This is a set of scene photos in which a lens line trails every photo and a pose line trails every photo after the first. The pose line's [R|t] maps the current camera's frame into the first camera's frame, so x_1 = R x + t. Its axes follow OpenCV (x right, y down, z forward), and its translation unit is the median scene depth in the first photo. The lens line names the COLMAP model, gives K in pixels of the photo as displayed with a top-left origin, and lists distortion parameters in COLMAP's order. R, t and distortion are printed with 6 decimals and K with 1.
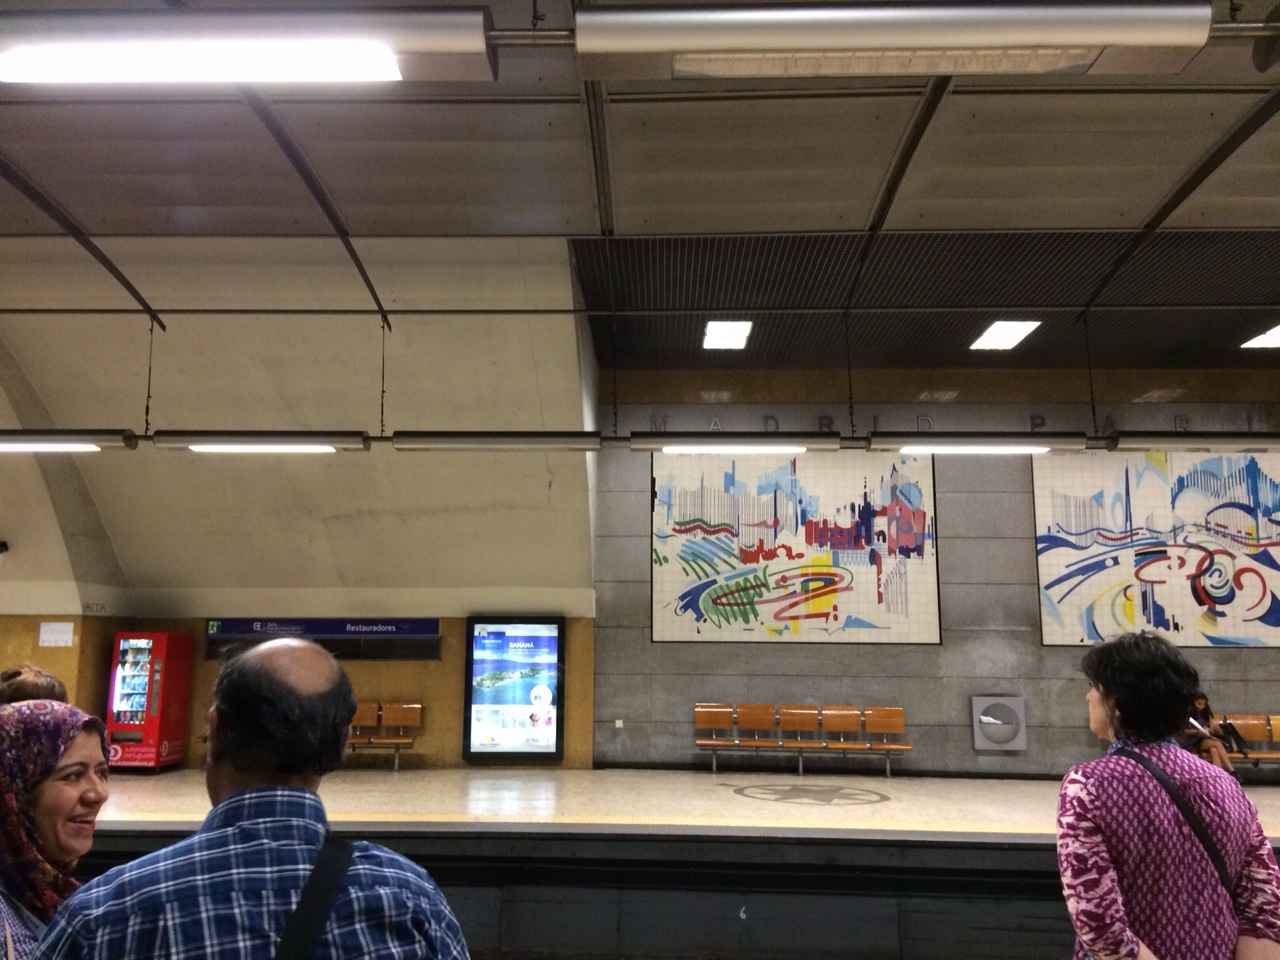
lens RADIAL K [[1085.4, 0, 640.0], [0, 1085.4, 480.0], [0, 0, 1]] dist [0.013160, -0.000893]
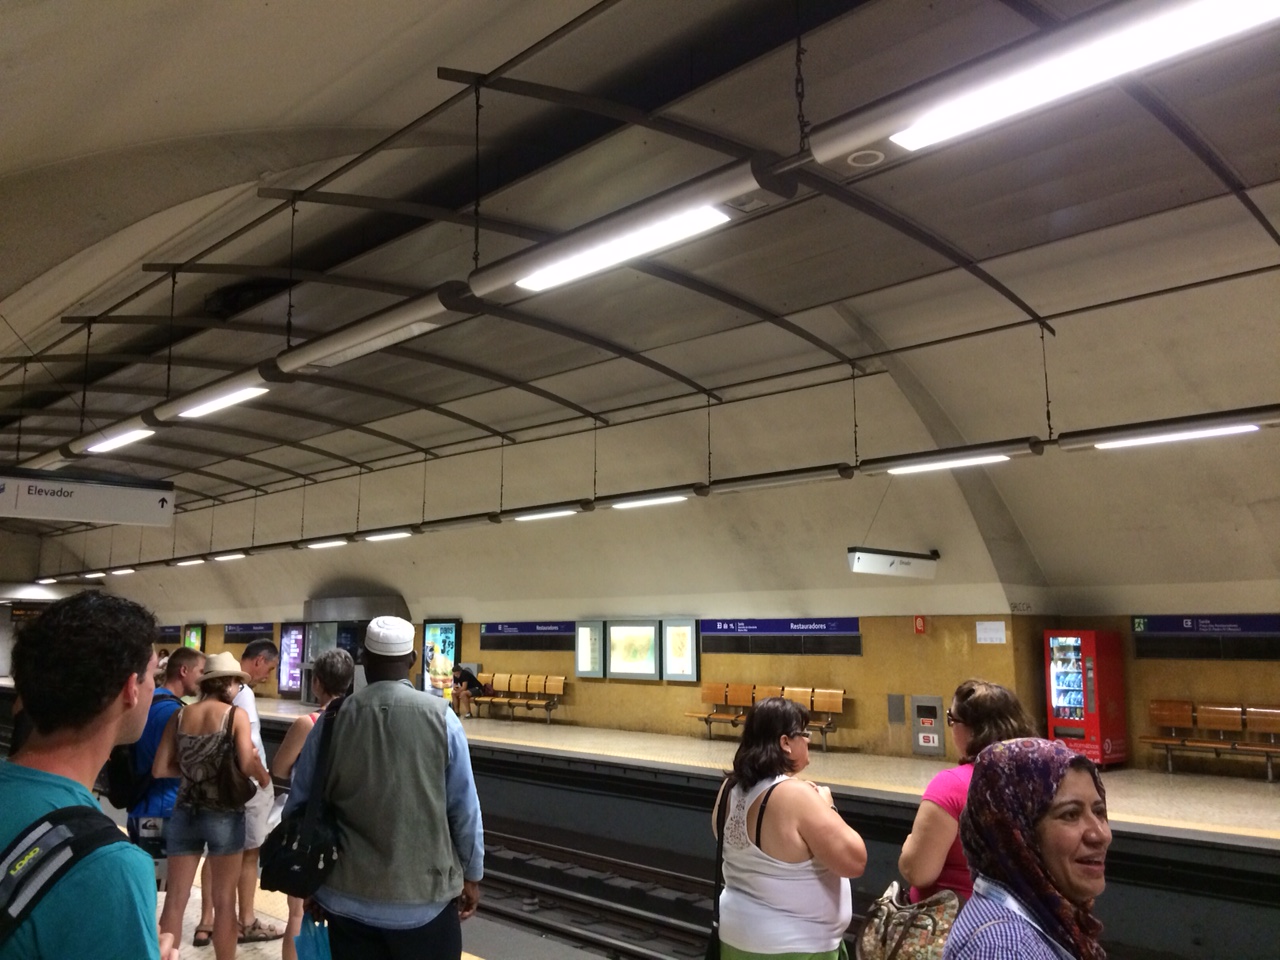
lens RADIAL K [[1085.4, 0, 640.0], [0, 1085.4, 480.0], [0, 0, 1]] dist [0.013160, -0.000893]
pose [[0.703147, -0.100529, -0.703902, 0.451642], [0.102247, 0.993962, -0.039818, -0.004055], [0.703654, -0.043974, 0.709180, -0.032375]]
